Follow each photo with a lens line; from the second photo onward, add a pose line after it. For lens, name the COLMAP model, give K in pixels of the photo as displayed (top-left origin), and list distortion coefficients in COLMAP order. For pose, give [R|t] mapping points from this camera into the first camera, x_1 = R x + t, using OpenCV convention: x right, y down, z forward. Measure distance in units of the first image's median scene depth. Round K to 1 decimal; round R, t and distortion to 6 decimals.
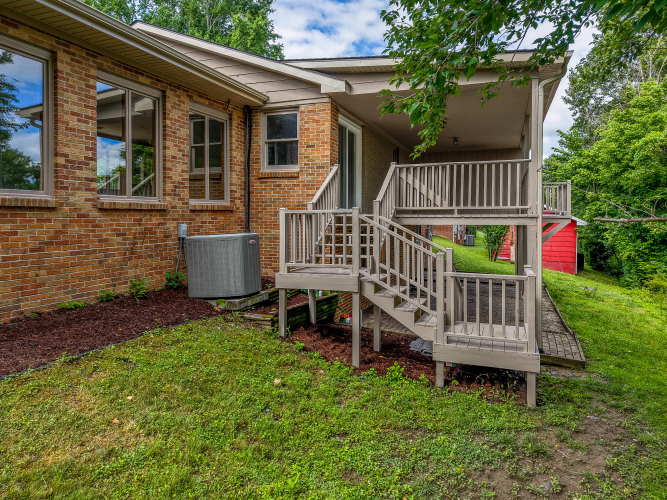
lens RADIAL K [[462.1, 0, 325.6], [0, 462.1, 234.3], [0, 0, 1]] dist [0.031350, -0.001354]
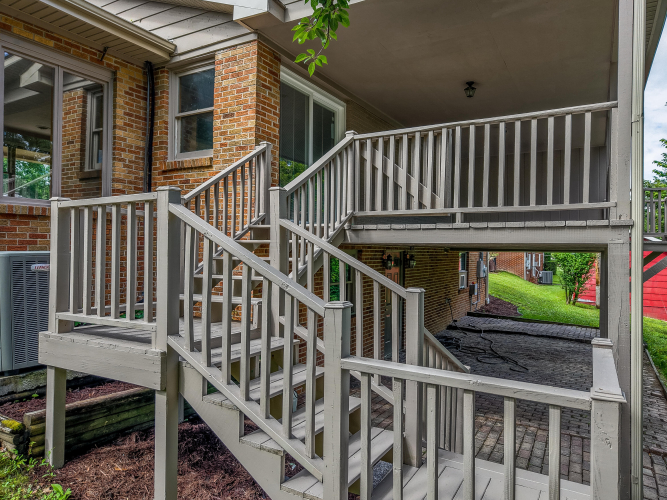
lens RADIAL K [[451.9, 0, 331.8], [0, 451.9, 252.6], [0, 0, 1]] dist [0.009603, -0.002597]
pose [[0.987004, 0.013525, -0.160124, 0.203589], [-0.019112, 0.999259, -0.033407, 0.008405], [0.159553, 0.036033, 0.986531, 0.443377]]
